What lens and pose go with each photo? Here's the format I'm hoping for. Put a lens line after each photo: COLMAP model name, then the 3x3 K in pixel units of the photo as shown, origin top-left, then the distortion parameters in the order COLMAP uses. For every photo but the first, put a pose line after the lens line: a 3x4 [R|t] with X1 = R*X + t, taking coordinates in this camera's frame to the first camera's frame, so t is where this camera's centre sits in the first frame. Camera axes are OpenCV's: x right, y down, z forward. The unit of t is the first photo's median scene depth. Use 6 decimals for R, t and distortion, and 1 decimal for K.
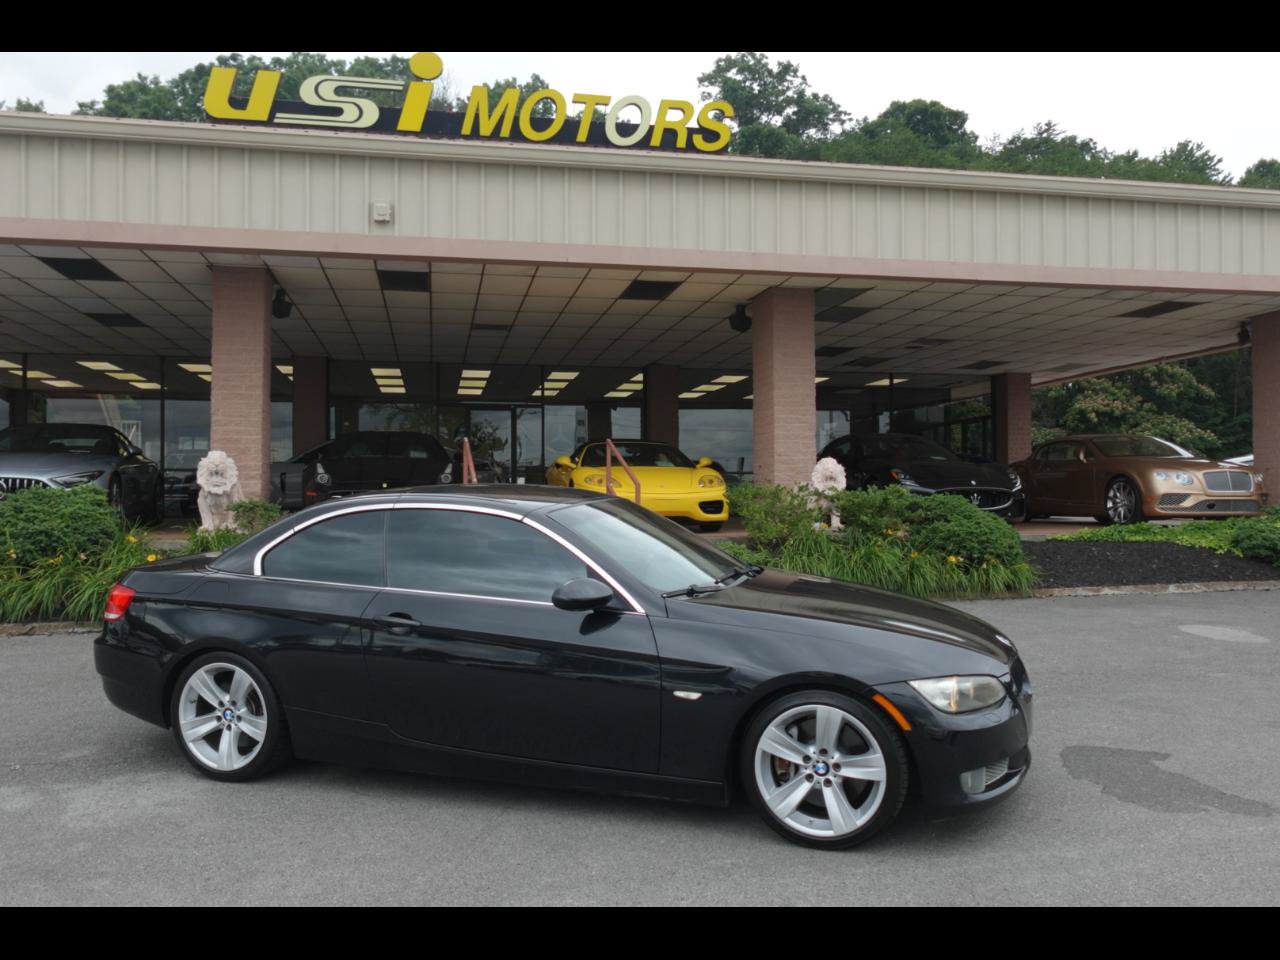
lens RADIAL K [[1076.0, 0, 640.0], [0, 1076.0, 480.0], [0, 0, 1]] dist [-0.011236, 0.015877]
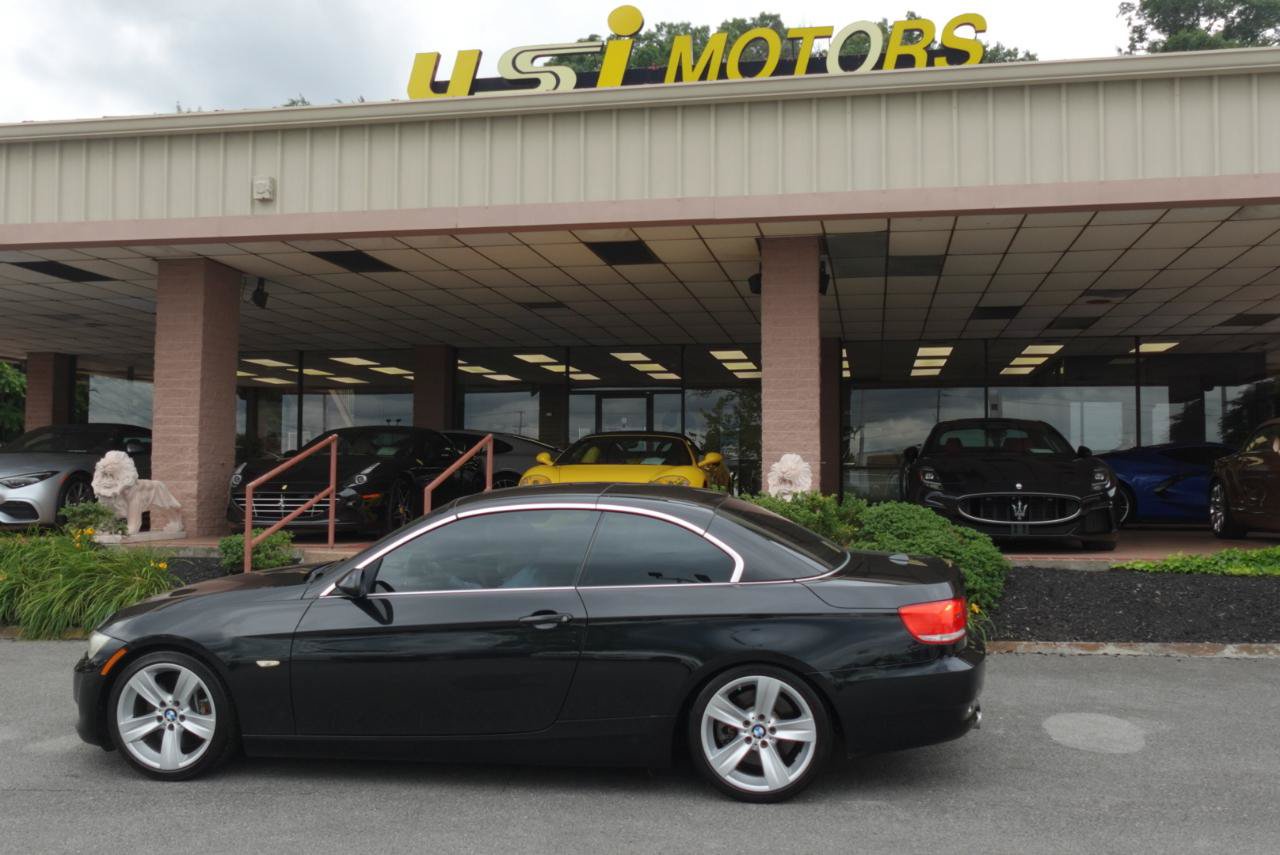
lens RADIAL K [[1188.9, 0, 640.0], [0, 1188.9, 427.5], [0, 0, 1]] dist [-0.009966, 0.012546]
pose [[0.927091, -0.013898, -0.374579, 0.232414], [0.000450, 0.999353, -0.035966, -0.005130], [0.374836, 0.033175, 0.926497, 0.099865]]
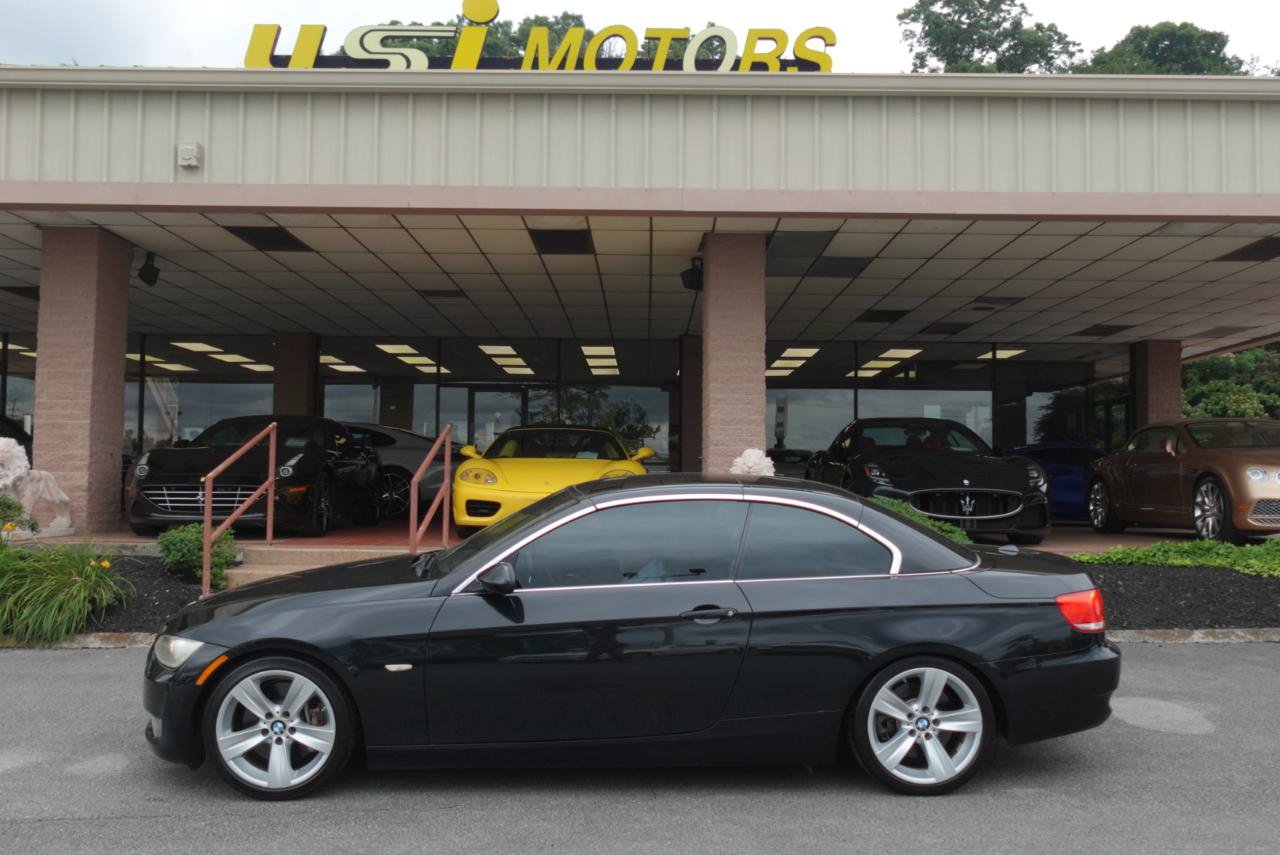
lens RADIAL K [[1187.2, 0, 640.0], [0, 1187.2, 427.5], [0, 0, 1]] dist [-0.008910, 0.014285]
pose [[0.980941, 0.000401, -0.194304, 0.154044], [-0.007432, 0.999343, -0.035461, -0.002864], [0.194162, 0.036229, 0.980300, 0.087006]]
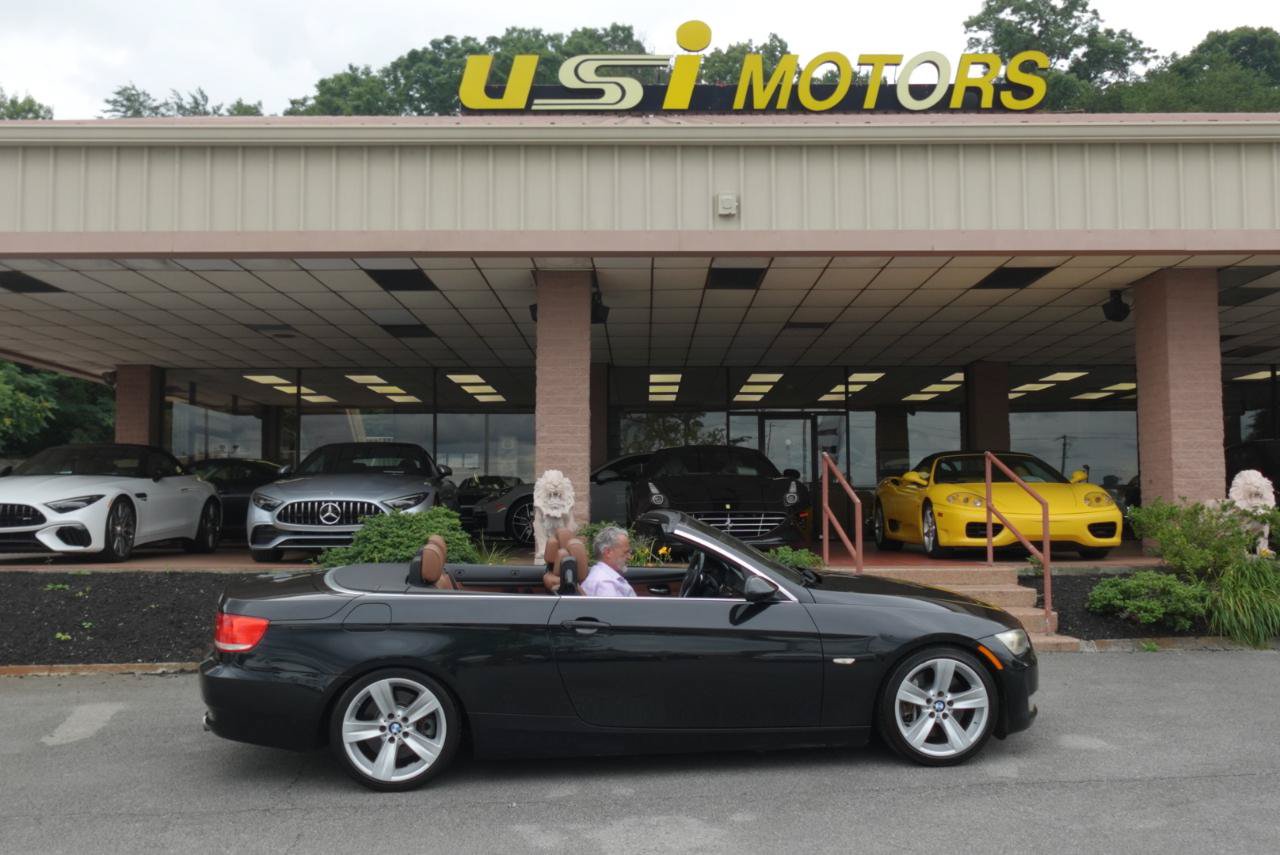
lens RADIAL K [[1257.4, 0, 641.1], [0, 1257.4, 428.6], [0, 0, 1]] dist [-0.015600, 0.027396]
pose [[0.981575, -0.017325, -0.190292, -0.060000], [0.006966, 0.998463, -0.054975, -0.001520], [0.190952, 0.052636, 0.980187, -0.023904]]
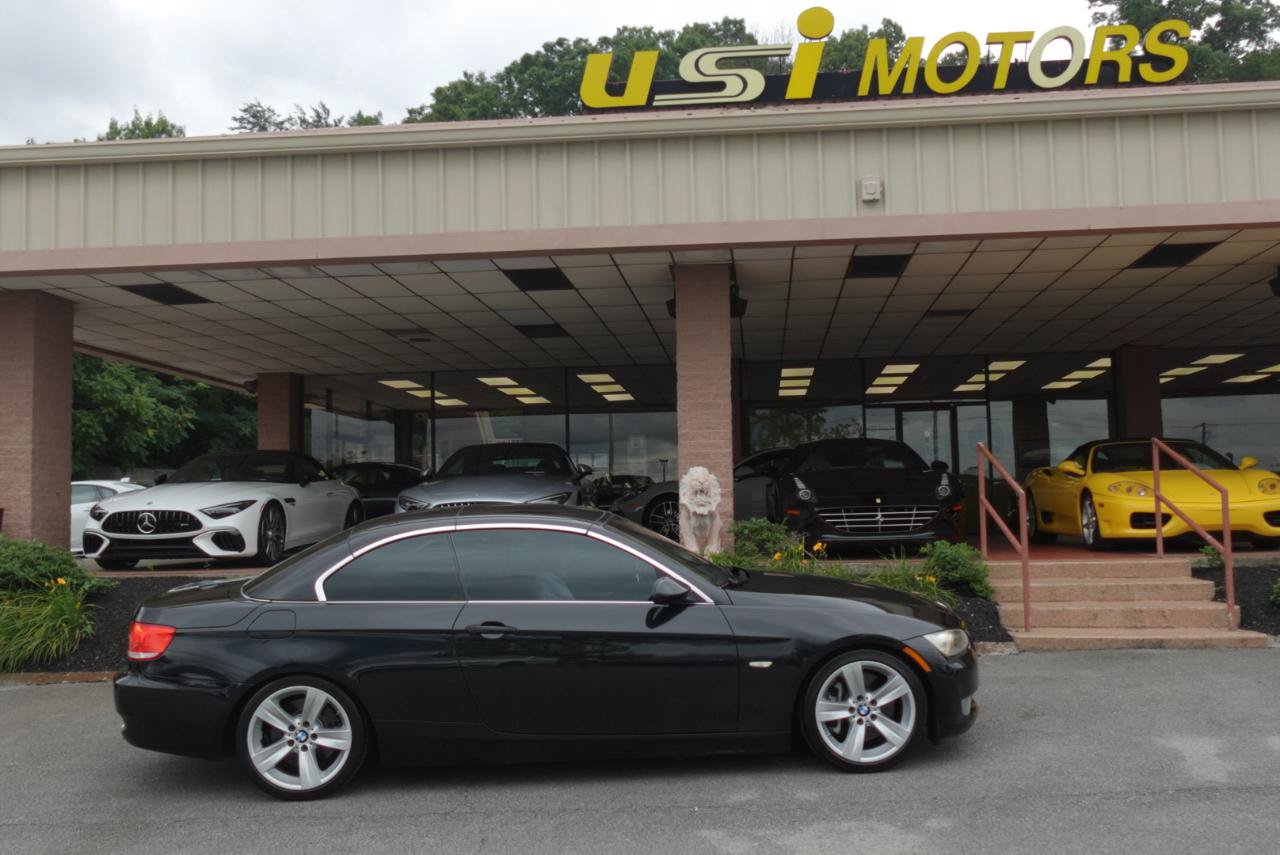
lens RADIAL K [[1262.7, 0, 641.1], [0, 1262.7, 428.7], [0, 0, 1]] dist [-0.016521, 0.026109]
pose [[0.958981, -0.039648, -0.280683, -0.073622], [0.025166, 0.998168, -0.055013, -0.000950], [0.282351, 0.045692, 0.958223, -0.019560]]
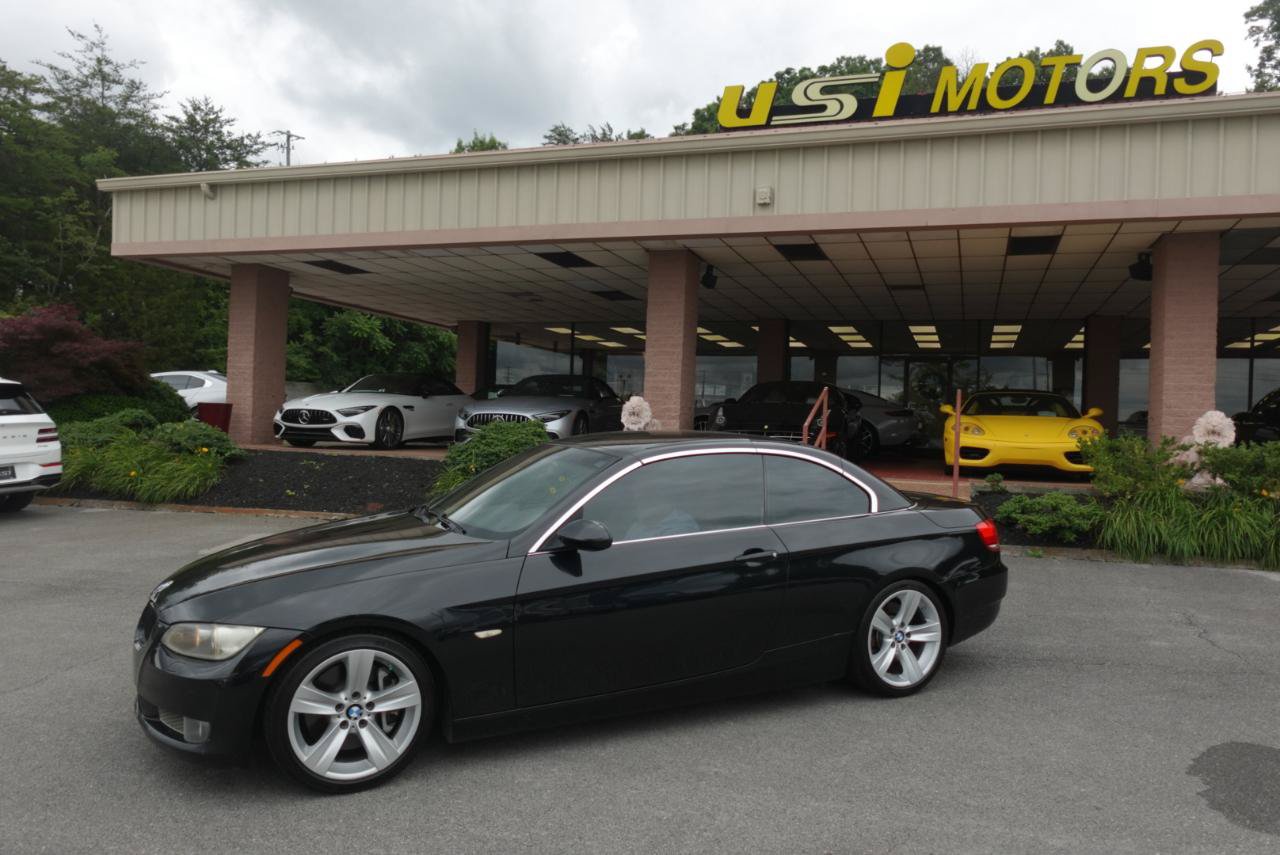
lens RADIAL K [[934.7, 0, 641.9], [0, 934.7, 430.8], [0, 0, 1]] dist [-0.006176, 0.005925]
pose [[0.862460, 0.029419, -0.505269, 0.091930], [-0.024802, 0.999567, 0.015863, -0.002034], [0.505517, -0.001149, 0.862816, 0.022945]]
